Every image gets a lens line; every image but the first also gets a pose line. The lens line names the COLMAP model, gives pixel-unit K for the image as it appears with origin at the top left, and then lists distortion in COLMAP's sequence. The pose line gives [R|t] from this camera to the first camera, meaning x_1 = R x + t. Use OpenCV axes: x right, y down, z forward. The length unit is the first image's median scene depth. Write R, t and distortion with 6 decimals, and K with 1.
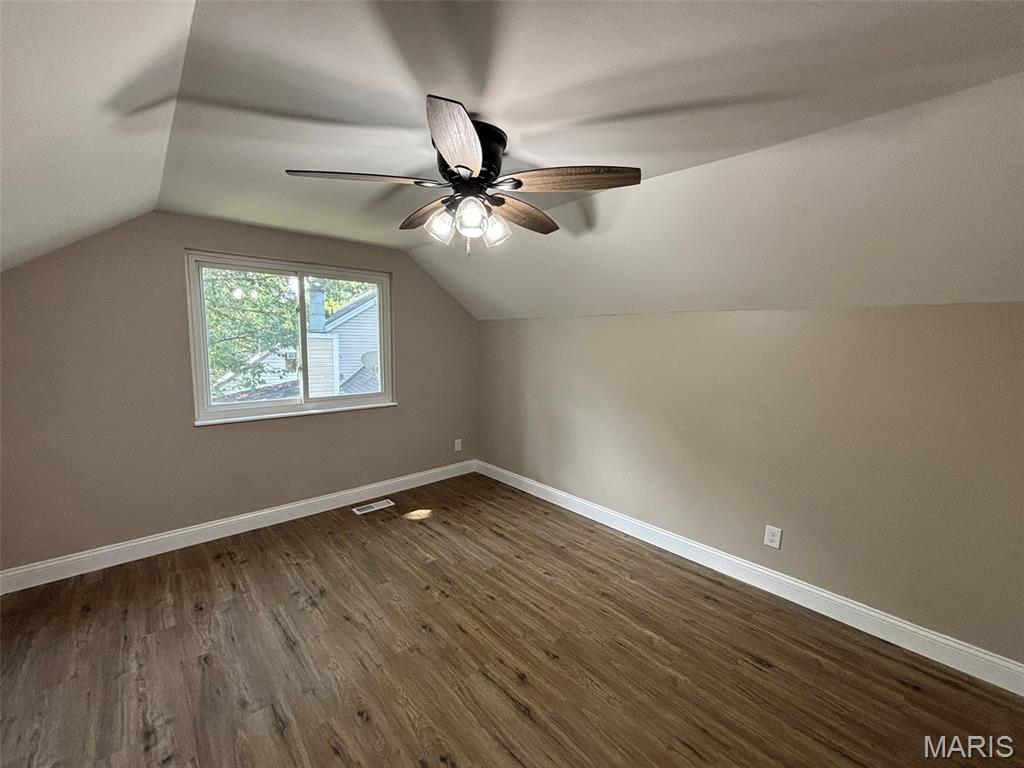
lens RADIAL K [[420.6, 0, 512.0], [0, 420.6, 384.0], [0, 0, 1]] dist [-0.001204, 0.012072]
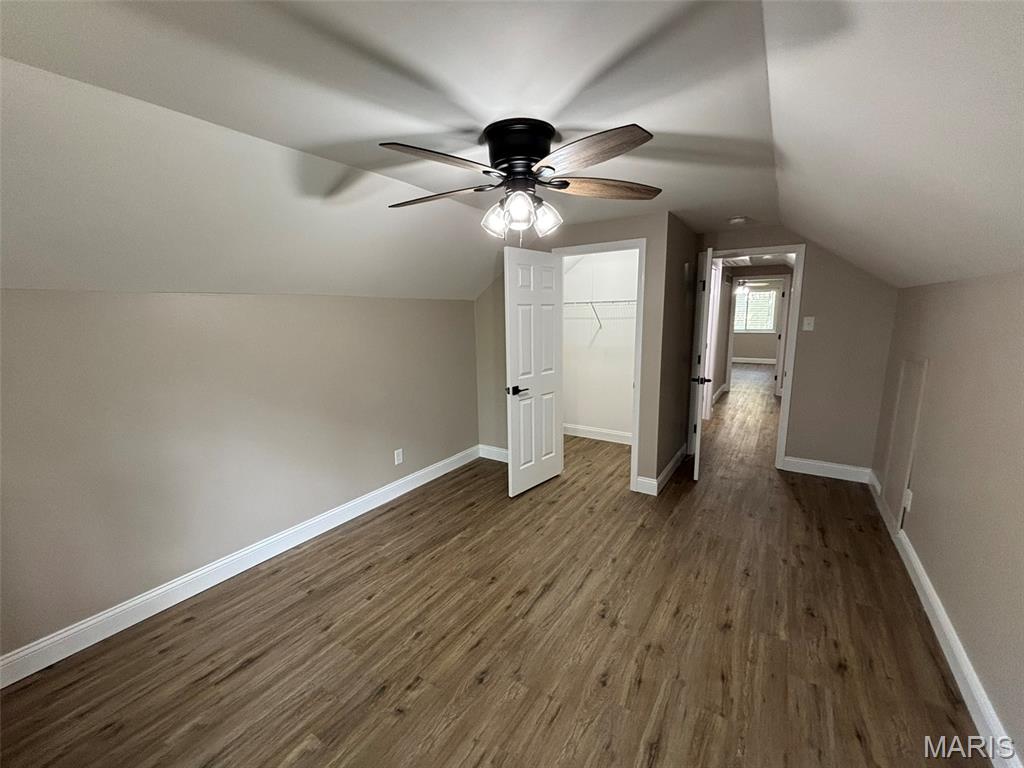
lens RADIAL K [[420.6, 0, 512.0], [0, 420.6, 384.0], [0, 0, 1]] dist [-0.001204, 0.012072]
pose [[-0.252809, -0.176477, 0.951285, -0.873311], [0.122829, 0.969414, 0.212482, -0.147520], [-0.959688, 0.170563, -0.223400, 0.990946]]
